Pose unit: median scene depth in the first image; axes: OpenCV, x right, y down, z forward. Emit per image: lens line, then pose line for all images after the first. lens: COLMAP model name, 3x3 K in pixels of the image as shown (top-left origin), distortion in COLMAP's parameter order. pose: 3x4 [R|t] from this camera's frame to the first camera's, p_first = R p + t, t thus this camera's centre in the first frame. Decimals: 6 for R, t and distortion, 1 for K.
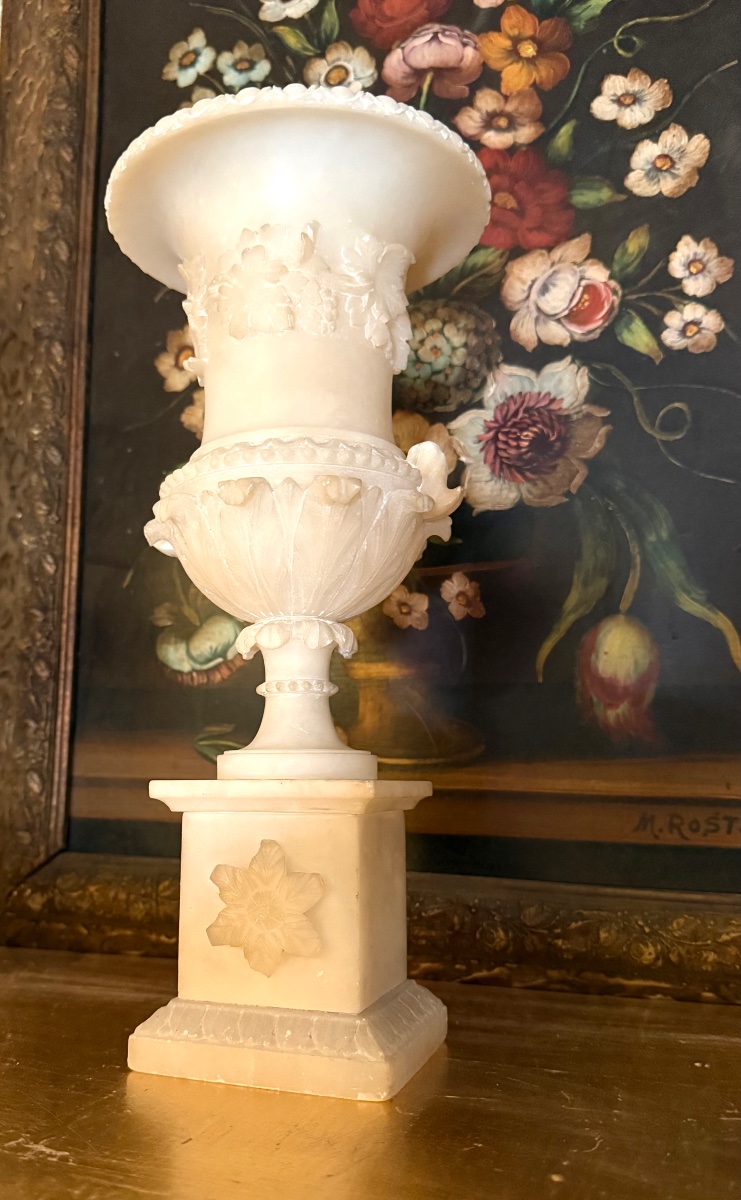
lens RADIAL K [[1014.9, 0, 288.3], [0, 1014.9, 650.9], [0, 0, 1]] dist [0.041287, -0.119990]
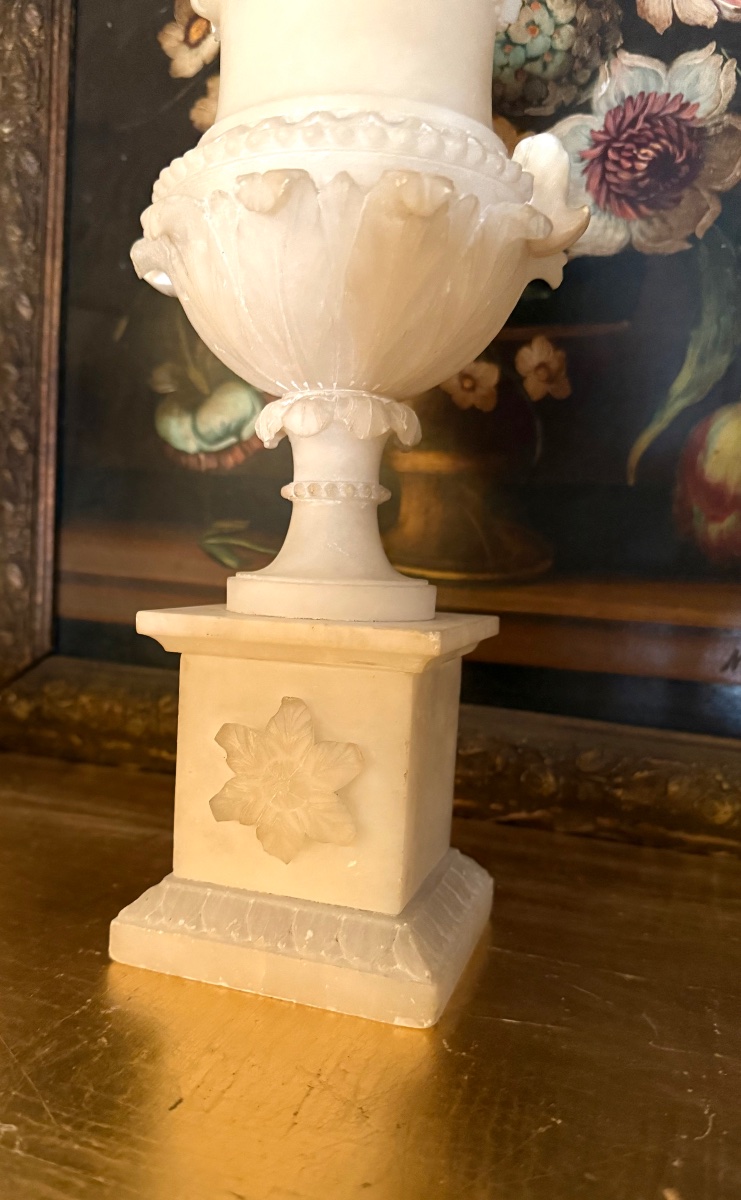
lens RADIAL K [[986.2, 0, 305.0], [0, 986.2, 678.4], [0, 0, 1]] dist [-0.033072, 0.000126]
pose [[0.999221, 0.037821, 0.011282, -0.012635], [-0.039449, 0.965959, 0.255672, -0.009527], [-0.001229, -0.255917, 0.966698, 0.199047]]
